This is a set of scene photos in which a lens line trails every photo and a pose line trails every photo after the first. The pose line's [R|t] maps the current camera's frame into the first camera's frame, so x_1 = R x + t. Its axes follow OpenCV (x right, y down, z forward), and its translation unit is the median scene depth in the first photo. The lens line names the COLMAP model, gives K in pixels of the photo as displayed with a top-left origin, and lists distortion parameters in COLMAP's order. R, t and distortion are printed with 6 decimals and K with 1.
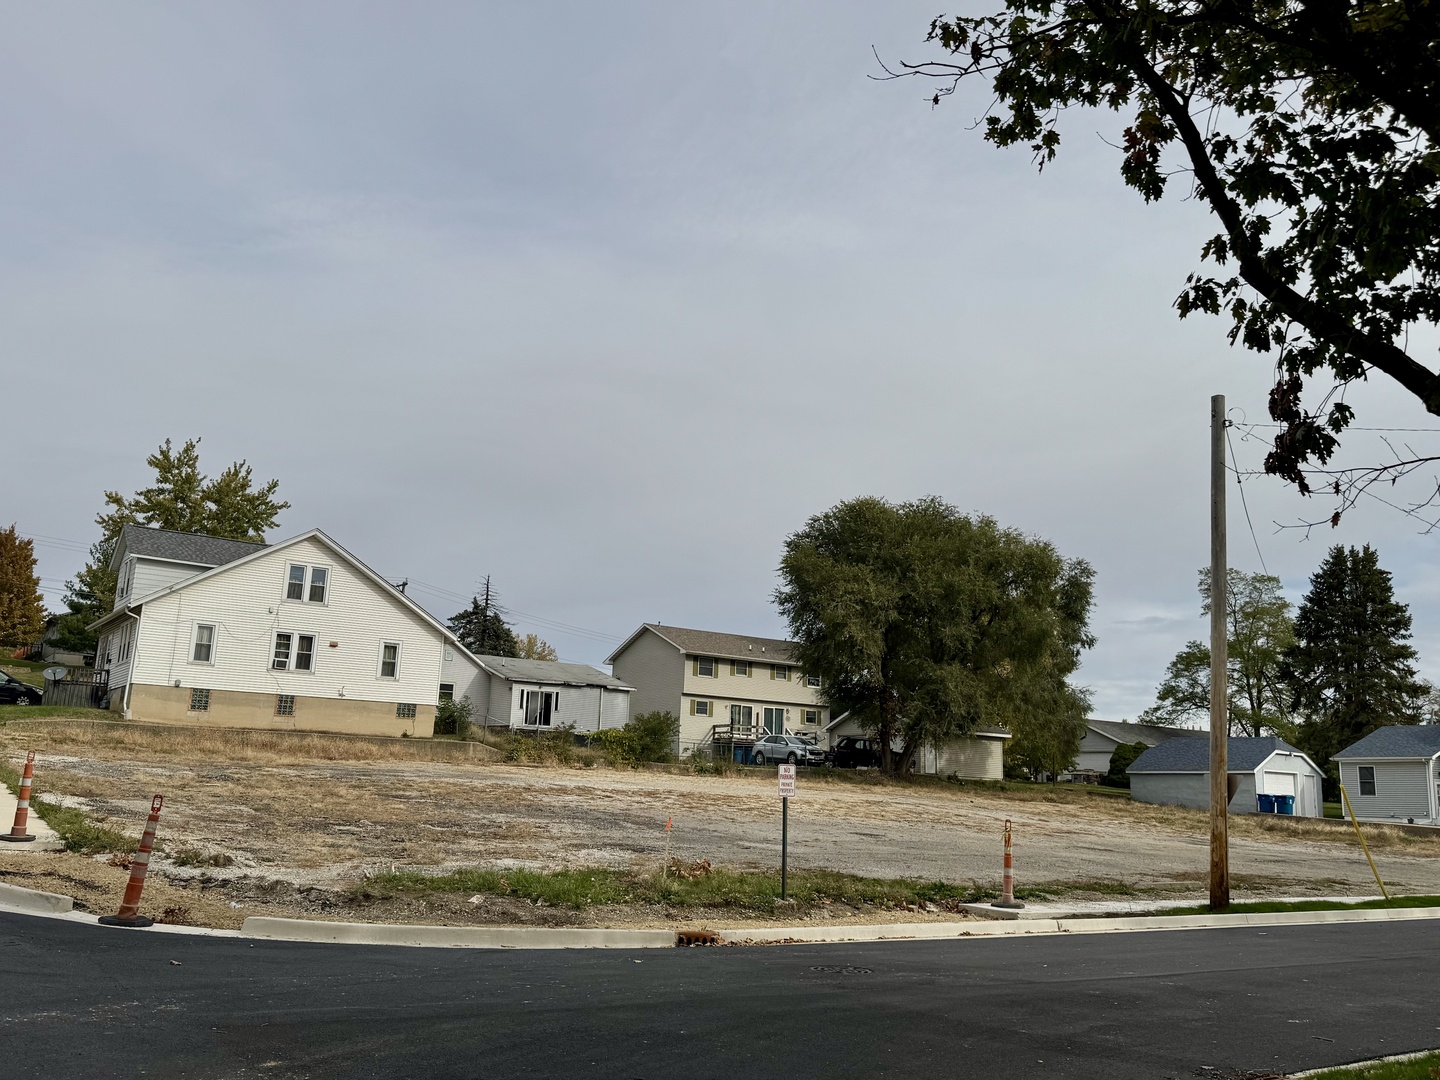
lens RADIAL K [[1264.2, 0, 752.4], [0, 1264.2, 535.8], [0, 0, 1]] dist [0.085467, -0.113119]
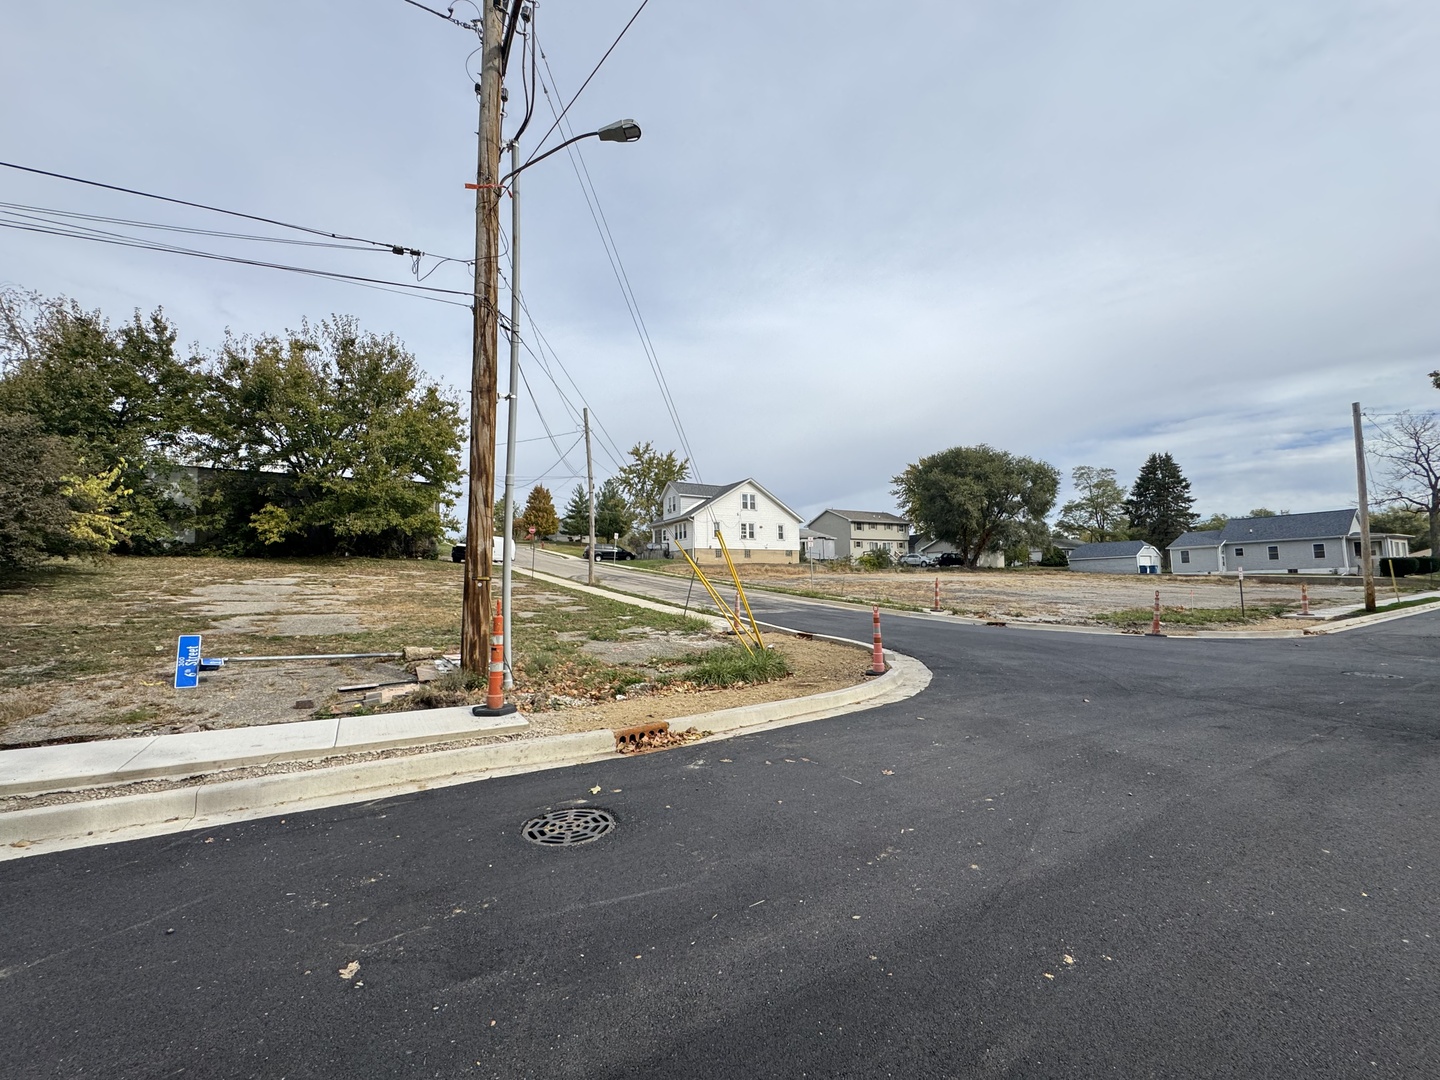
lens RADIAL K [[587.3, 0, 714.3], [0, 587.3, 537.0], [0, 0, 1]] dist [-0.005245, 0.001687]
pose [[0.997043, -0.062707, -0.044428, -0.307341], [0.067713, 0.990222, 0.121965, -0.027970], [0.036346, -0.124613, 0.991540, -0.061041]]
